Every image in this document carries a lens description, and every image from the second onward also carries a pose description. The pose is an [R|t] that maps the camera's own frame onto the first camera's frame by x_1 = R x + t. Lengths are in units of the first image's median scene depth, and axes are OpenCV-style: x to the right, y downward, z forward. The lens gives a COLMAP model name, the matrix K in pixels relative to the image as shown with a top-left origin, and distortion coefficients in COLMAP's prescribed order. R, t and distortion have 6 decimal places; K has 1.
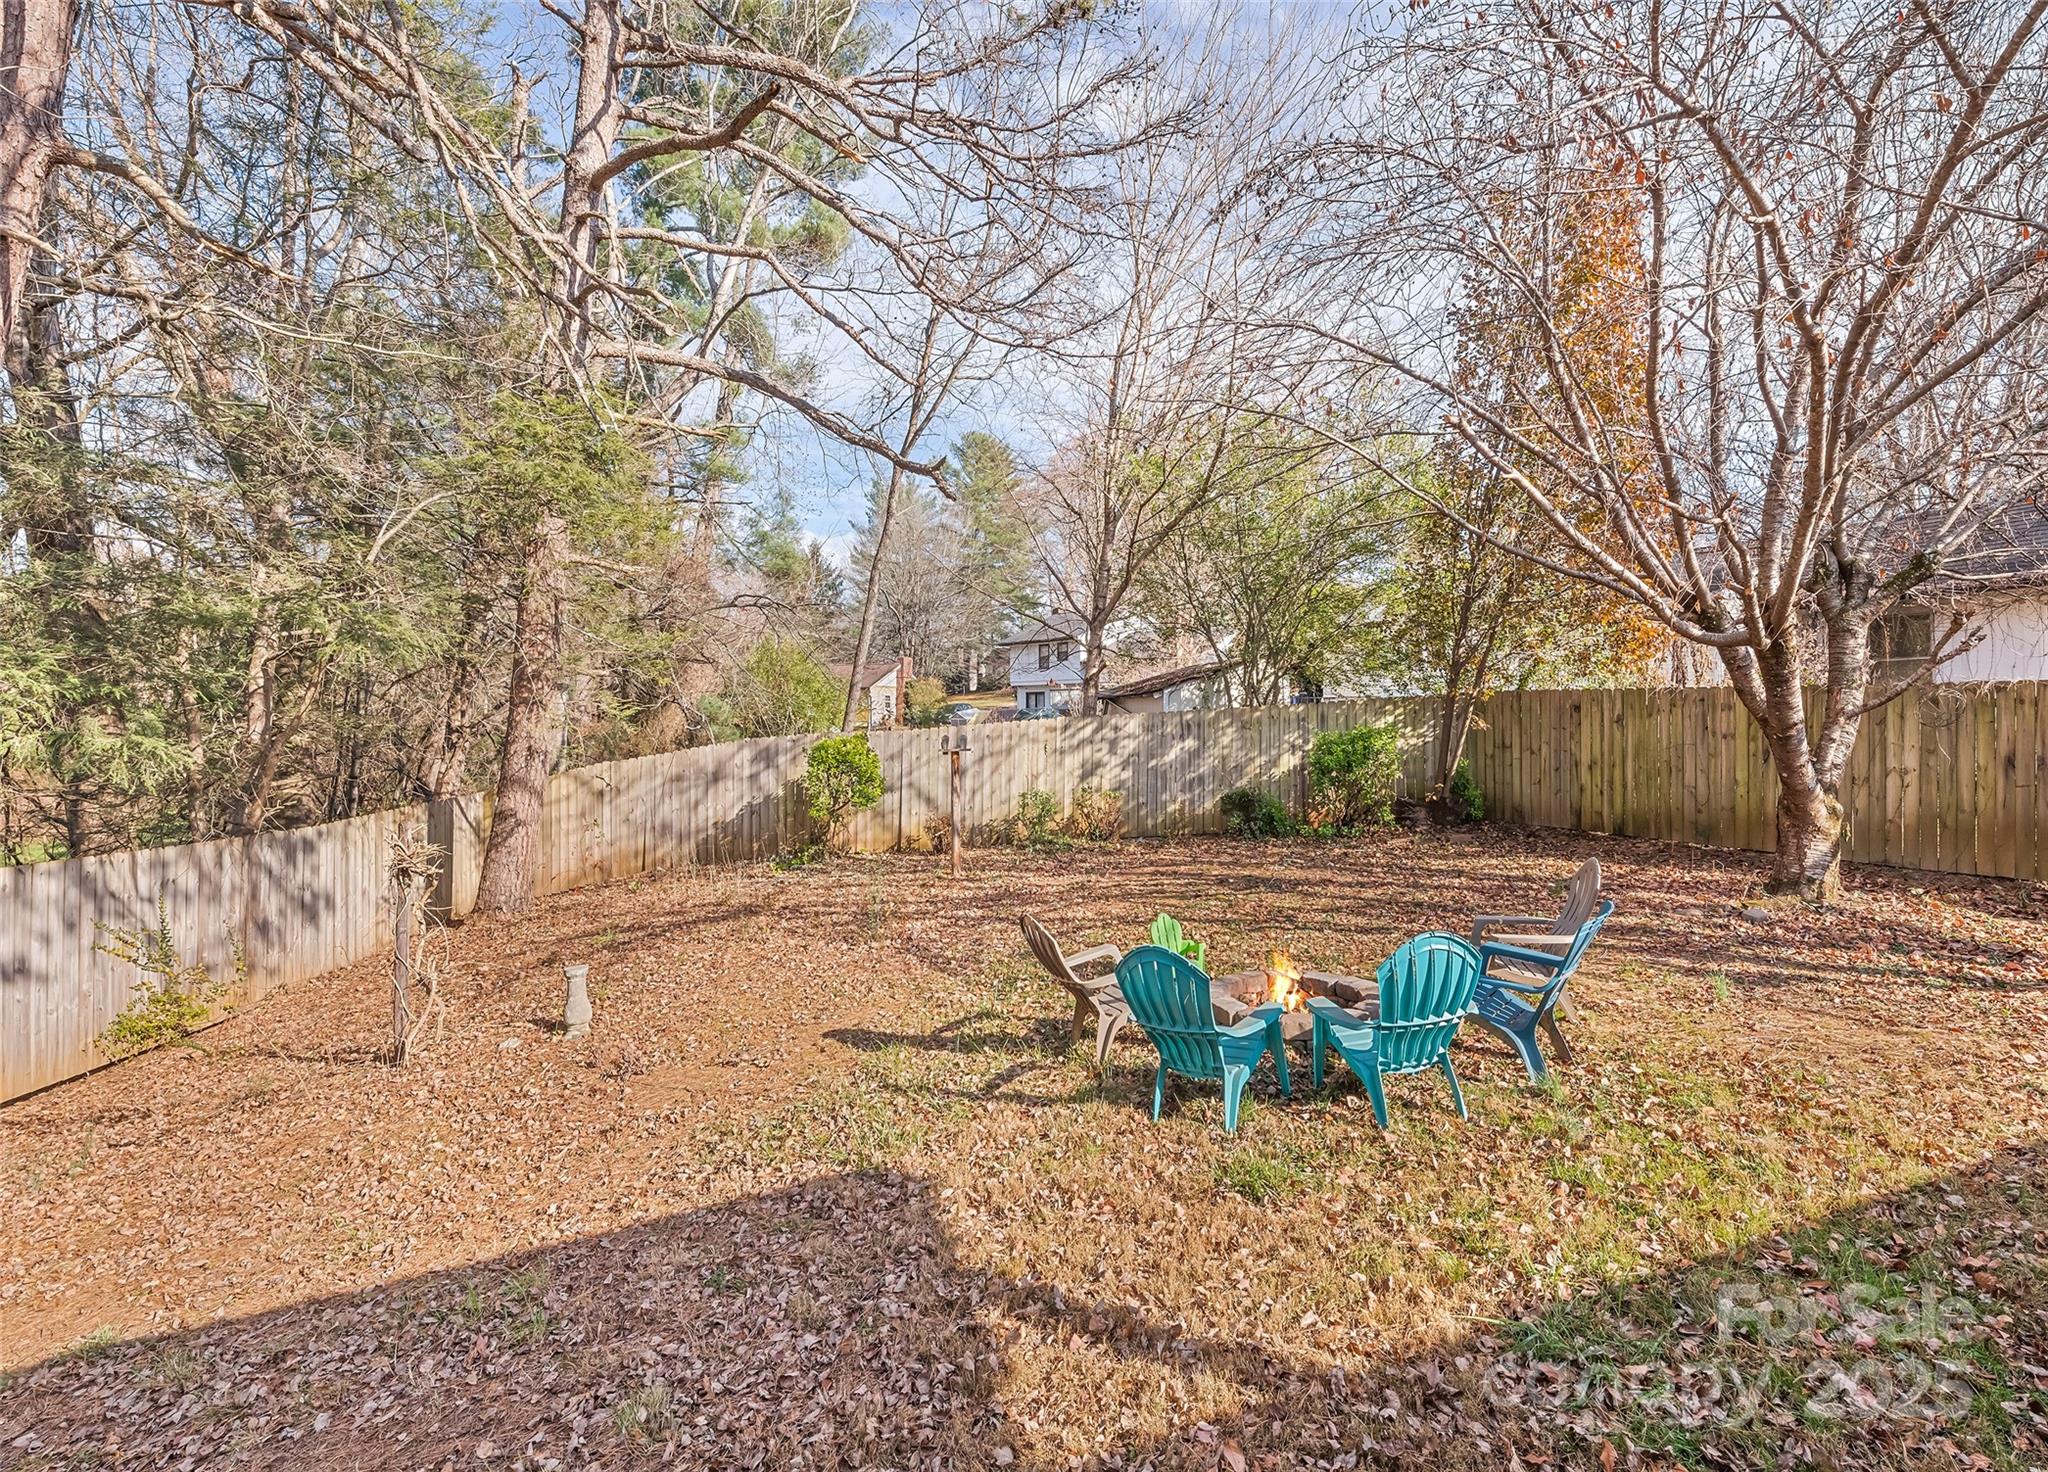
lens RADIAL K [[961.9, 0, 1024.0], [0, 961.9, 736.0], [0, 0, 1]] dist [0.000365, 0.000023]
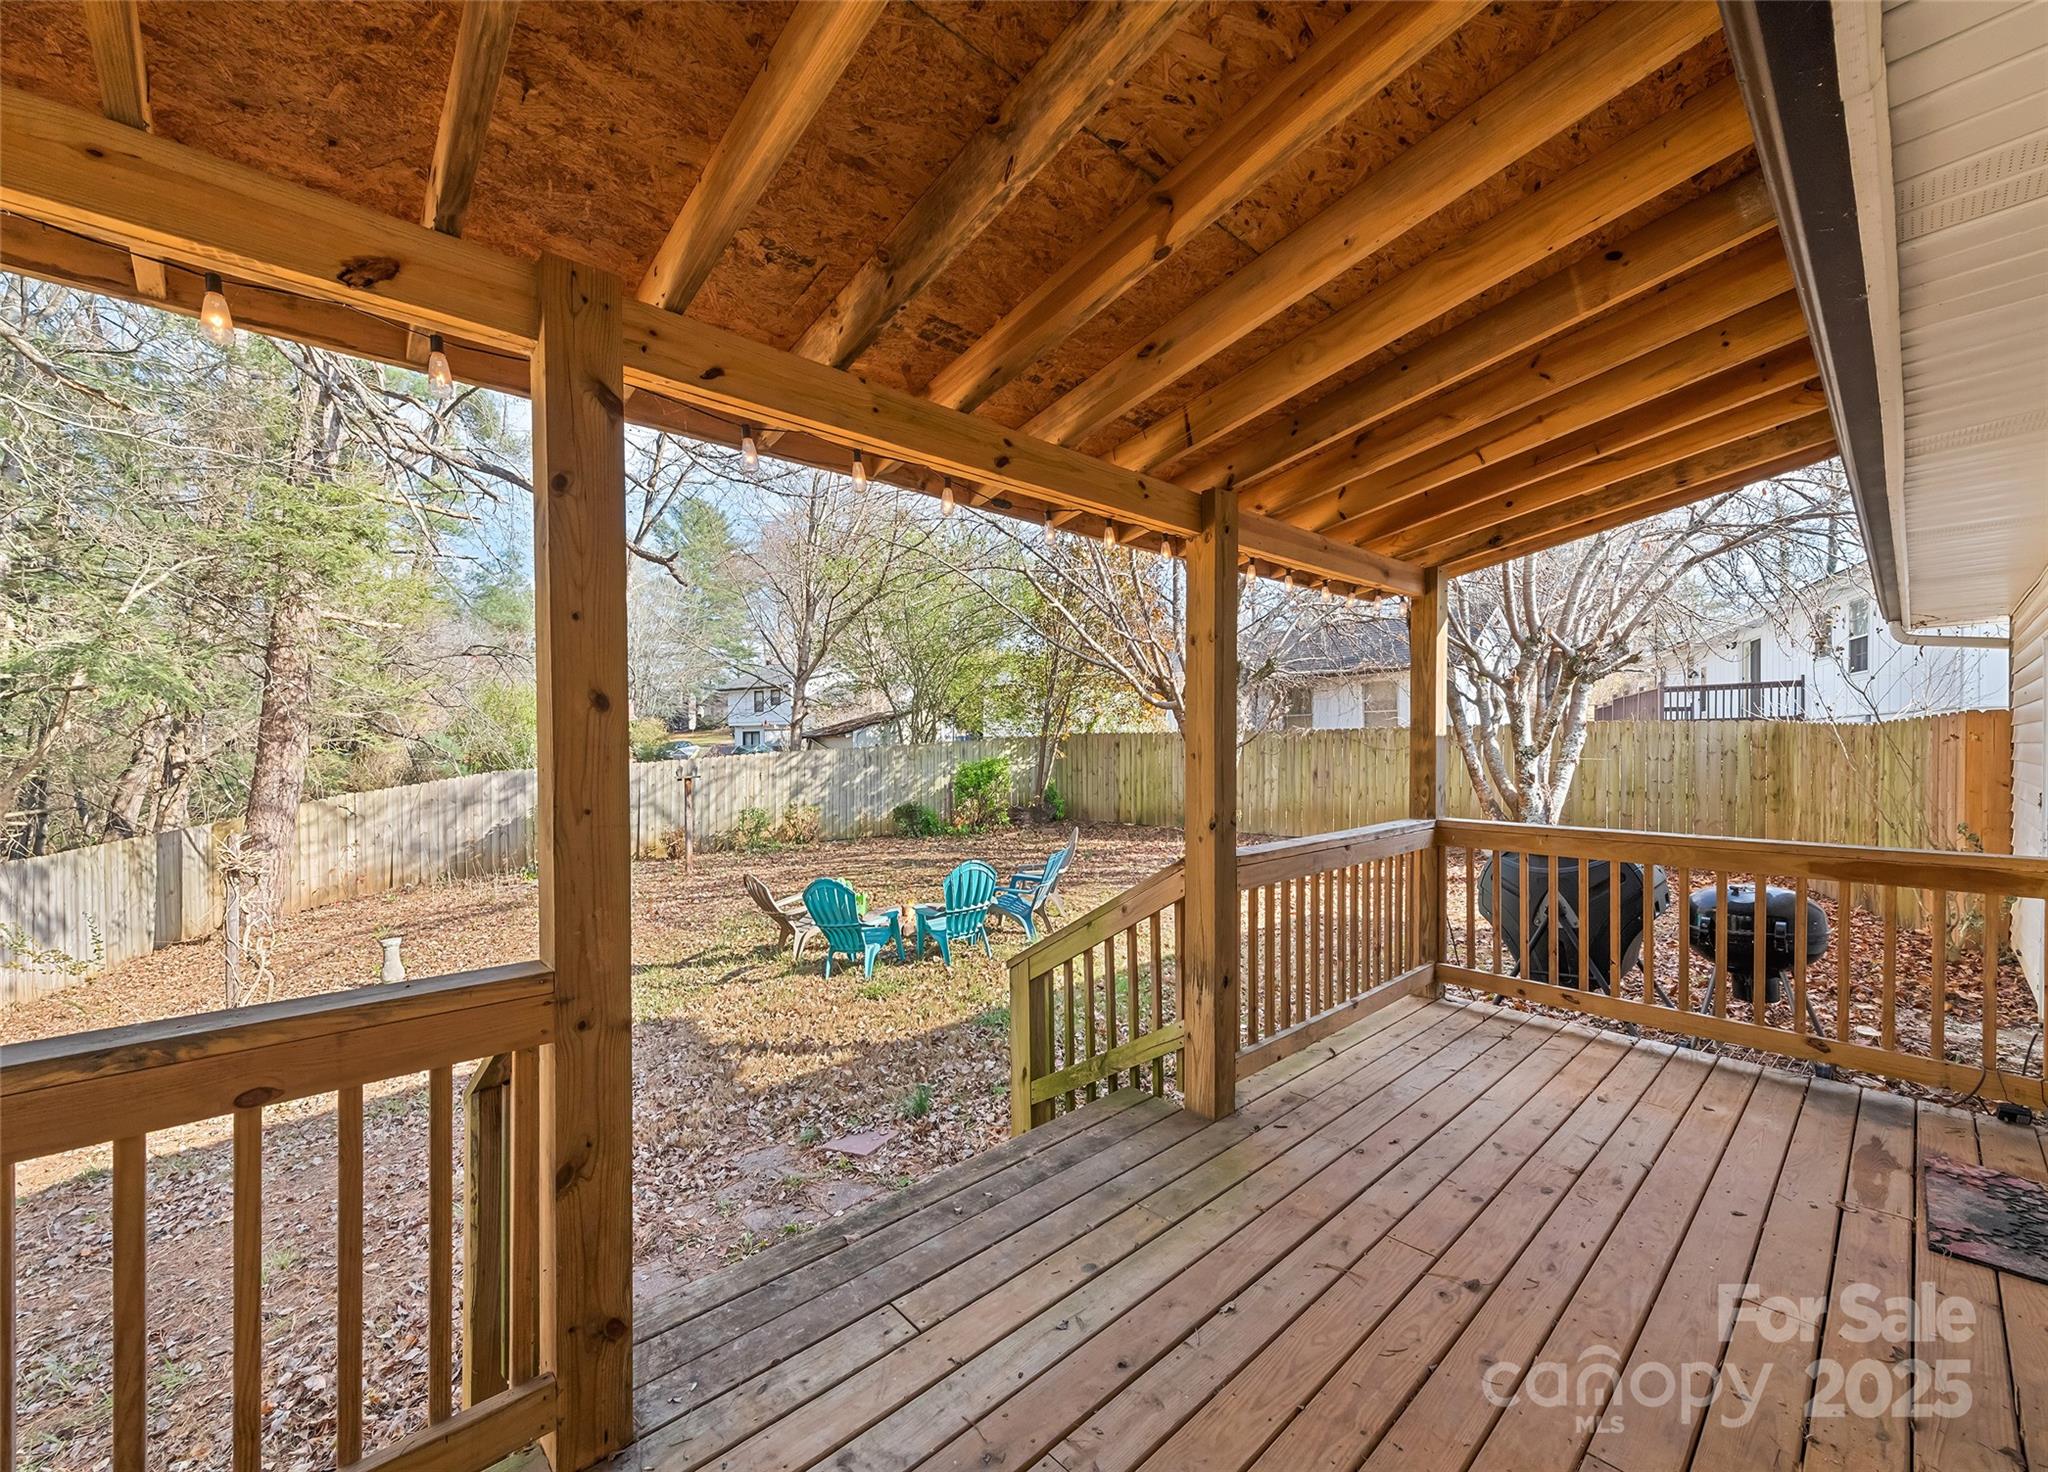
lens RADIAL K [[799.1, 0, 1020.5], [0, 799.1, 754.9], [0, 0, 1]] dist [0.004109, -0.000054]
pose [[0.943902, -0.005100, 0.330185, -0.002846], [0.010530, 0.999837, -0.014658, 0.004709], [-0.330057, 0.017313, 0.943802, -0.160322]]
